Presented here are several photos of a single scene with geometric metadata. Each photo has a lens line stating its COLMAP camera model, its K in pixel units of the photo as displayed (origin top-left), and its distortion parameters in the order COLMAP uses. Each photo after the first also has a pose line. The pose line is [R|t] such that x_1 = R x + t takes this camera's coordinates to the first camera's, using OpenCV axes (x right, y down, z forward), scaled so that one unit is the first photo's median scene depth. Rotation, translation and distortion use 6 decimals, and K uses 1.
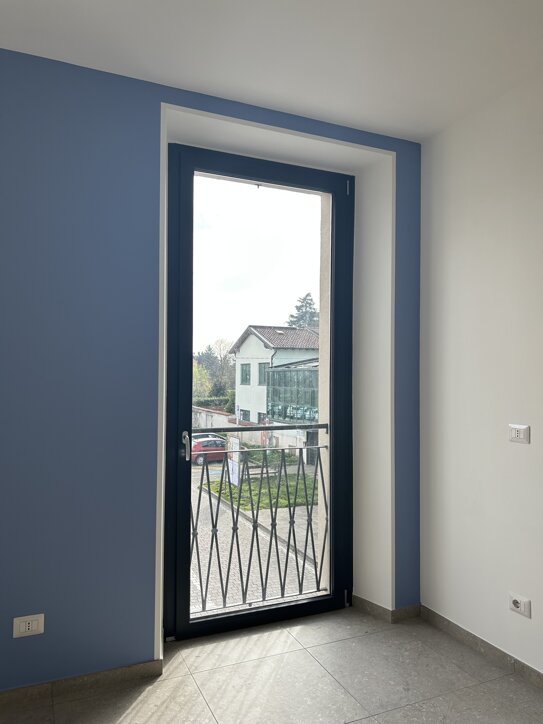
lens RADIAL K [[554.2, 0, 271.5], [0, 554.2, 362.0], [0, 0, 1]] dist [0.005109, -0.001992]
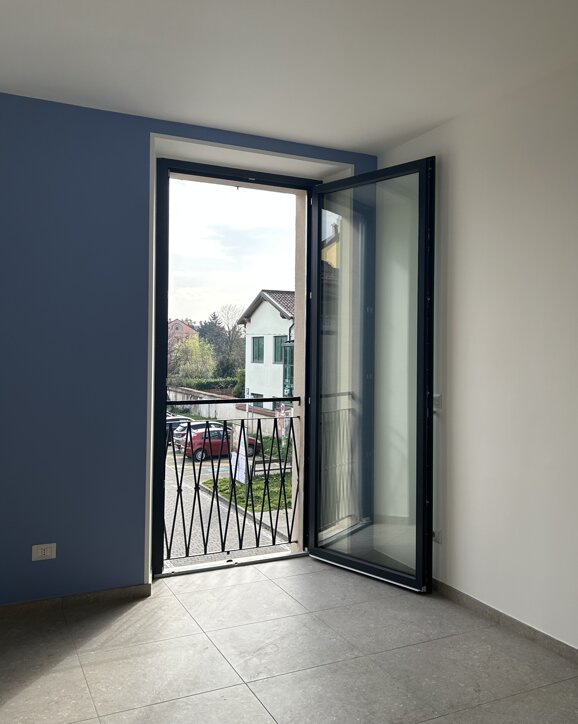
lens RADIAL K [[690.2, 0, 340.1], [0, 690.2, 338.1], [0, 0, 1]] dist [0.000499, -0.008670]
pose [[0.997571, 0.002147, 0.069621, 0.093682], [-0.002521, 0.999983, 0.005286, -0.018527], [-0.069609, -0.005448, 0.997560, -0.453075]]
